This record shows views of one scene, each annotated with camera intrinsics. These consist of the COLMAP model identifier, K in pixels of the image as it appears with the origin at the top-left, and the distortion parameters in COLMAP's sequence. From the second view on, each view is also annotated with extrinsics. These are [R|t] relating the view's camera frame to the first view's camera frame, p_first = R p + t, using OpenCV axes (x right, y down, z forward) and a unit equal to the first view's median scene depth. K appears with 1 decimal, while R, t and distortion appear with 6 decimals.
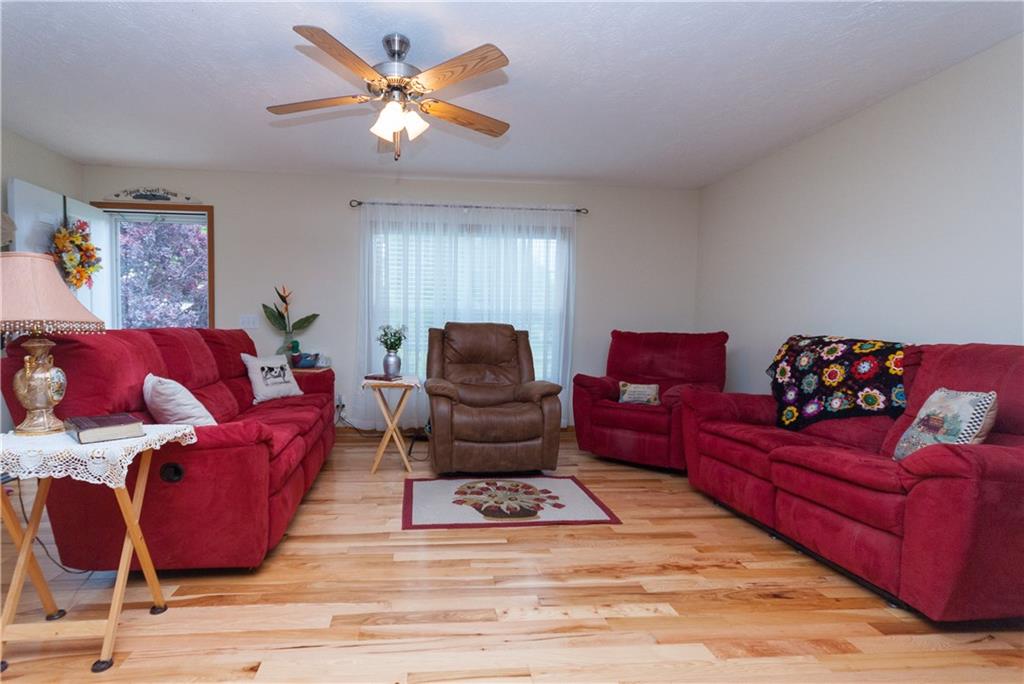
lens RADIAL K [[476.9, 0, 450.6], [0, 476.9, 335.3], [0, 0, 1]] dist [0.004654, 0.000212]
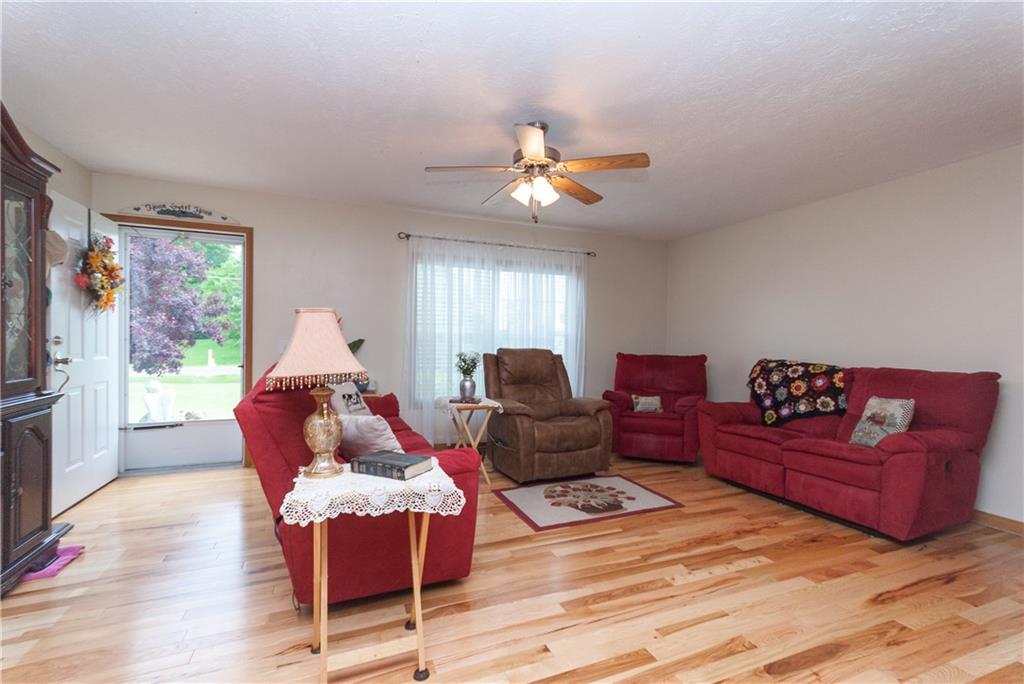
lens RADIAL K [[456.7, 0, 512.0], [0, 456.7, 333.5], [0, 0, 1]] dist [0.001623, 0.000817]
pose [[0.952345, 0.004573, 0.304988, -0.421040], [0.003450, 0.999662, -0.025763, -0.045890], [-0.305003, 0.025587, 0.952008, -0.060402]]
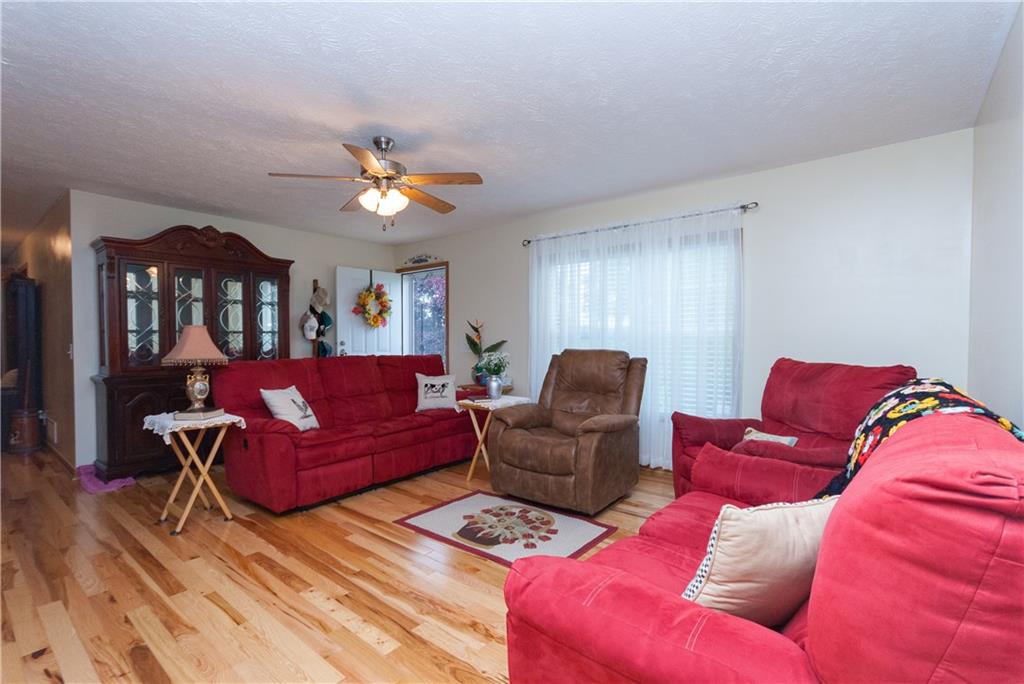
lens RADIAL K [[467.0, 0, 512.2], [0, 467.0, 335.9], [0, 0, 1]] dist [-0.000135, 0.000572]
pose [[0.721277, -0.018372, -0.692403, 0.817318], [-0.000554, 0.999633, -0.027101, -0.038531], [0.692646, 0.019931, 0.721002, 0.273228]]
